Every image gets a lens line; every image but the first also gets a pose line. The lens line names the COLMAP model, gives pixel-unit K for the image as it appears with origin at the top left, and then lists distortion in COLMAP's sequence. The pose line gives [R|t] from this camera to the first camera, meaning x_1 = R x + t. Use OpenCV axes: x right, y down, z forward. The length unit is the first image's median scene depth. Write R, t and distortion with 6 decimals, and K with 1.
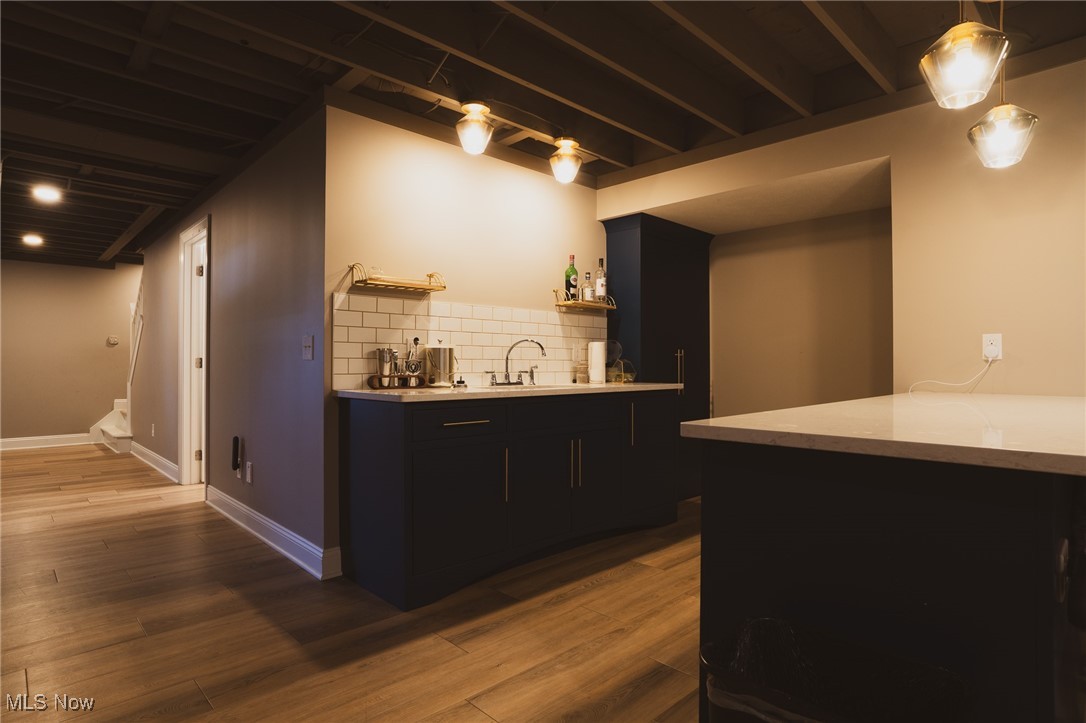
lens RADIAL K [[573.9, 0, 543.0], [0, 573.9, 361.5], [0, 0, 1]] dist [0.001629, 0.001012]
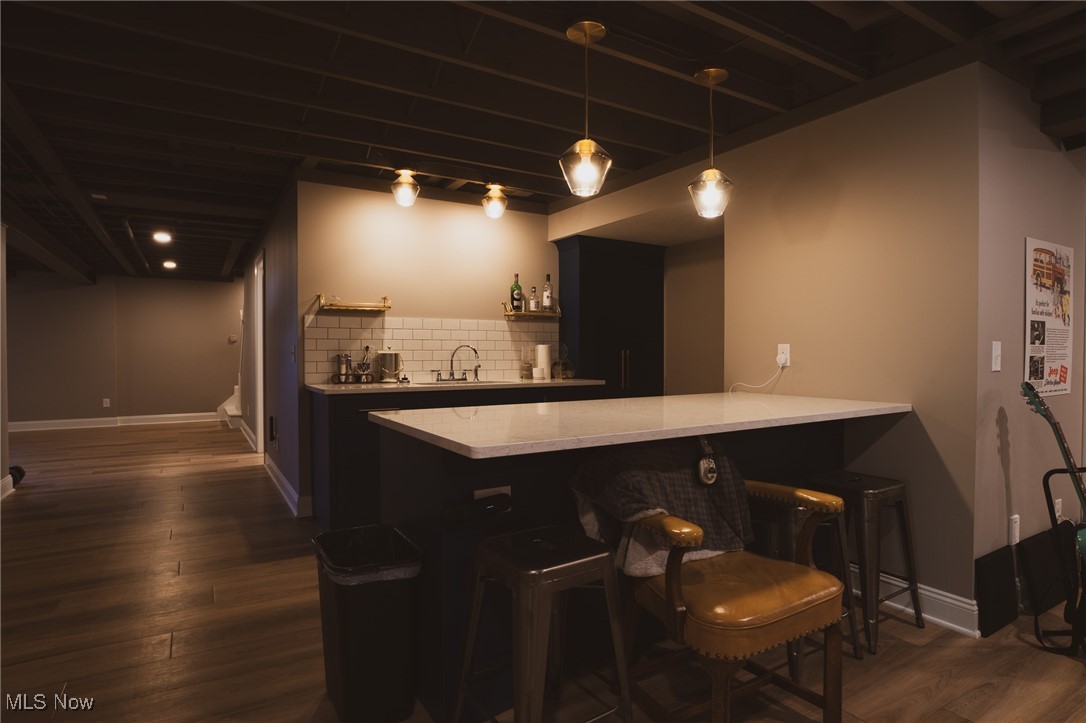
lens RADIAL K [[573.9, 0, 543.0], [0, 573.9, 361.5], [0, 0, 1]] dist [0.001629, 0.001012]
pose [[0.978022, 0.002074, -0.208492, 0.400184], [0.002422, 0.999770, 0.021304, -0.028242], [0.208488, -0.021341, 0.977792, -0.202375]]
